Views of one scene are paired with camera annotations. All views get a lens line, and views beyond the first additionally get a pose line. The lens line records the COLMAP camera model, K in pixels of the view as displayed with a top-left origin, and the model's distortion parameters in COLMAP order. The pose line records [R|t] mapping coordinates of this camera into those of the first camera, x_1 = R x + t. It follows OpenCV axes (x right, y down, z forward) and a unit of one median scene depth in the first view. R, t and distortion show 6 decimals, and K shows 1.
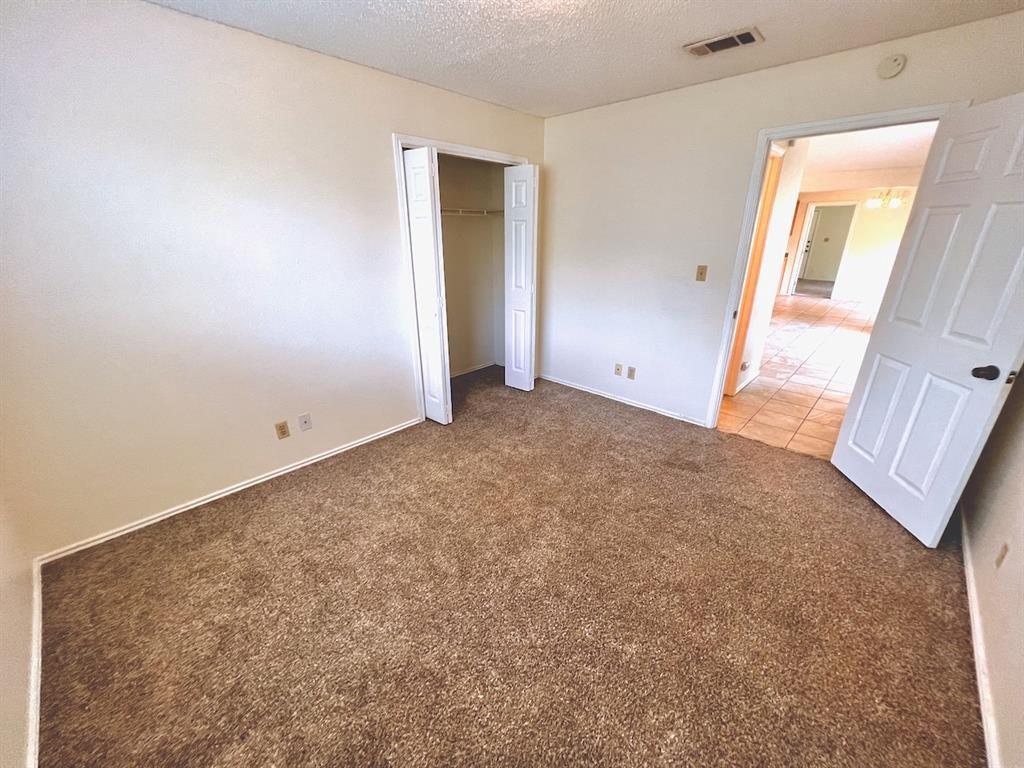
lens RADIAL K [[411.6, 0, 512.0], [0, 411.6, 384.0], [0, 0, 1]] dist [0.002576, 0.000212]
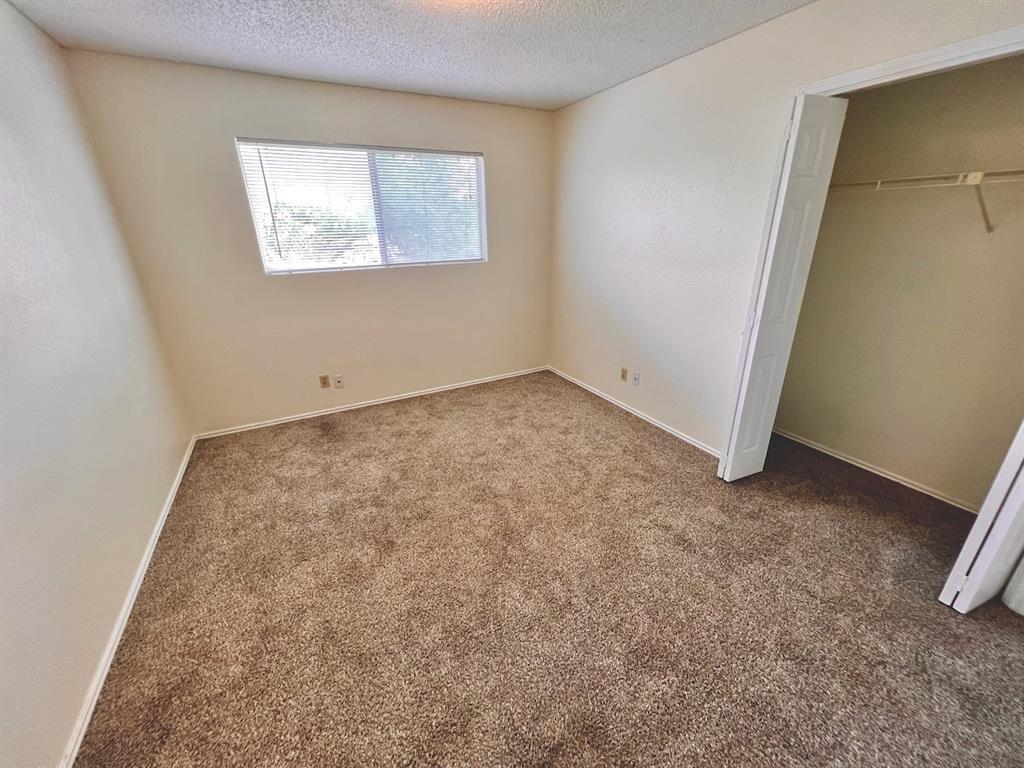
lens RADIAL K [[420.0, 0, 511.7], [0, 420.0, 387.0], [0, 0, 1]] dist [0.003723, 0.000054]
pose [[-0.328673, 0.348447, -0.877815, 0.798247], [-0.312553, 0.836949, 0.449252, -0.364821], [0.891227, 0.422020, -0.166174, 0.967558]]
